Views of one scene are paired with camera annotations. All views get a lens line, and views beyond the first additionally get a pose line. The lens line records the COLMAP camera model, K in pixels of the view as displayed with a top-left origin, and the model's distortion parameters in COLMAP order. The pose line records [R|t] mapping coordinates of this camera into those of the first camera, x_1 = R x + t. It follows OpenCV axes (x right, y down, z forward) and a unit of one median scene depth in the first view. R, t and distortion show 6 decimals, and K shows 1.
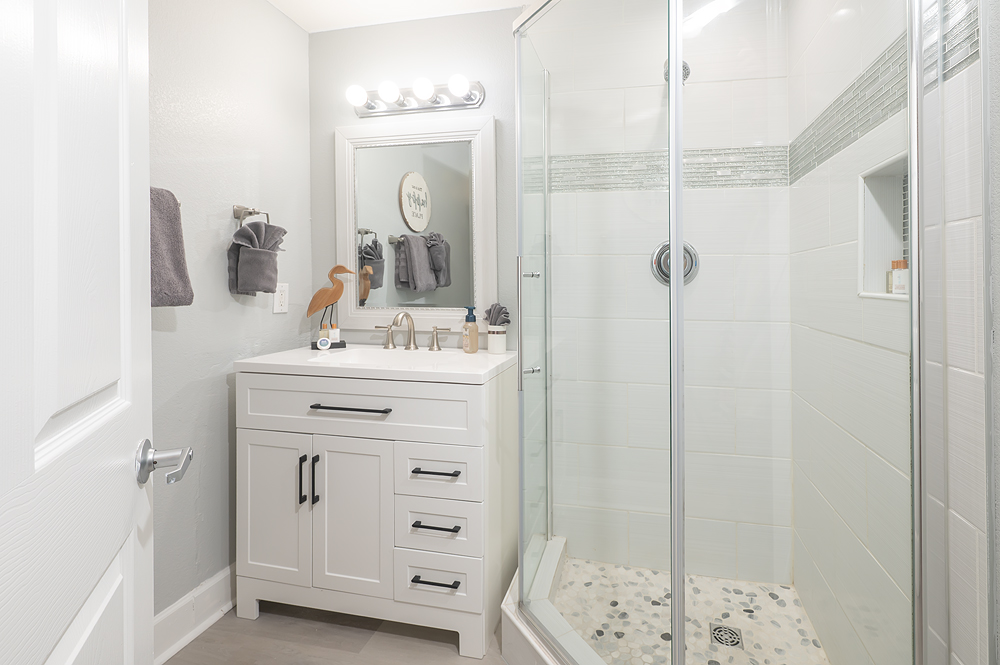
lens RADIAL K [[432.4, 0, 501.1], [0, 432.4, 298.7], [0, 0, 1]] dist [-0.001083, -0.000149]
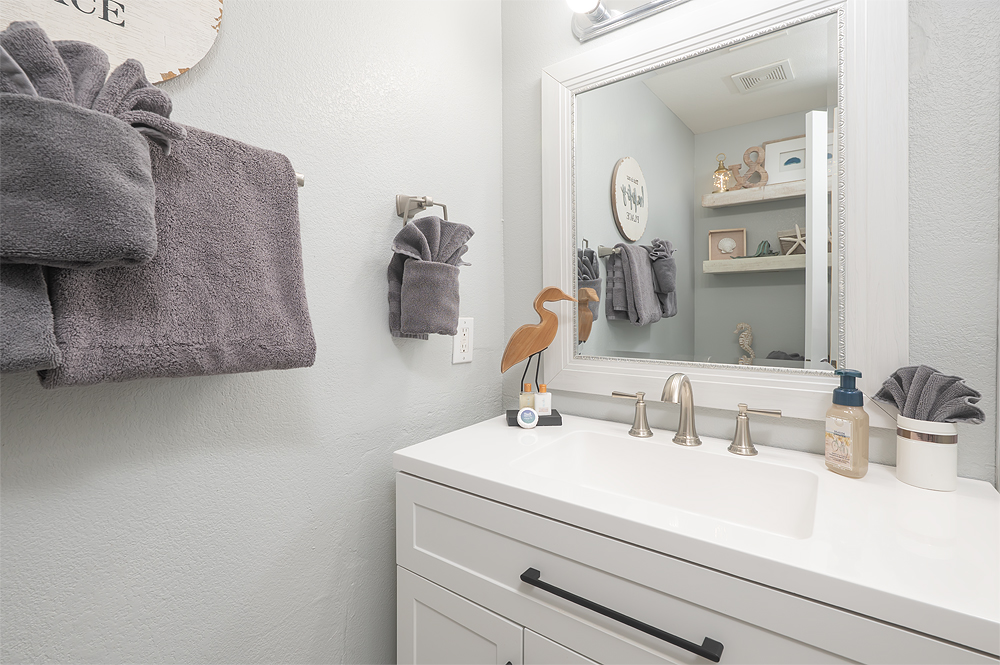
lens RADIAL K [[395.0, 0, 510.9], [0, 395.0, 319.4], [0, 0, 1]] dist [-0.000081, -0.000142]
pose [[0.943515, 0.000673, -0.331329, -0.248479], [-0.002946, 0.999975, -0.006357, -0.029555], [0.331317, 0.006974, 0.943494, 0.469603]]
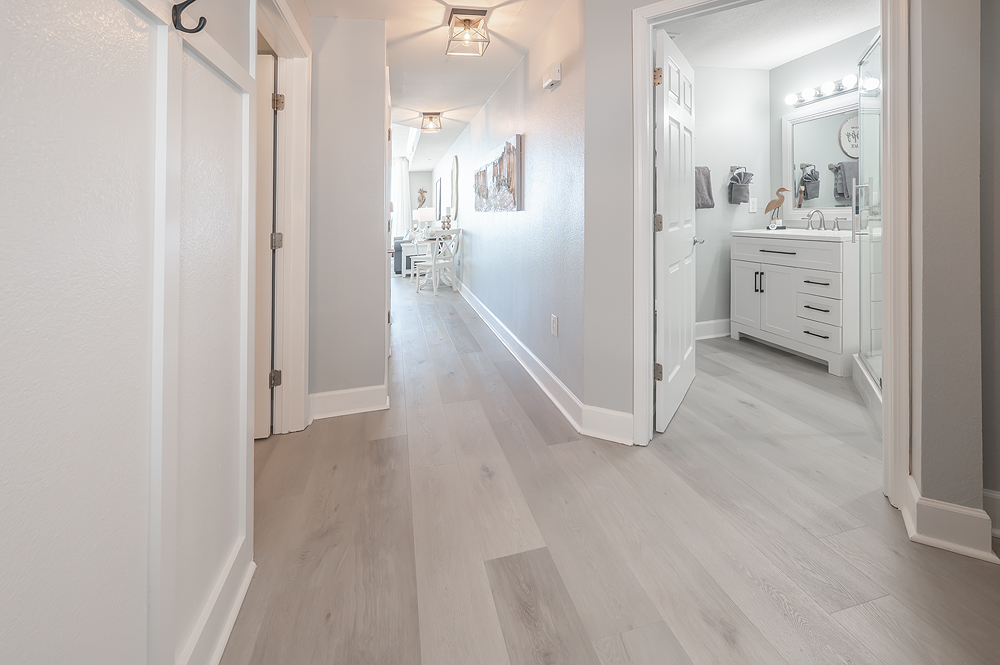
lens RADIAL K [[424.2, 0, 499.1], [0, 424.2, 229.8], [0, 0, 1]] dist [-0.000218, -0.000028]
pose [[0.457043, 0.023336, -0.889138, 0.781546], [0.014347, 0.999332, 0.033602, 0.031421], [0.889329, -0.028114, 0.456403, -1.067514]]
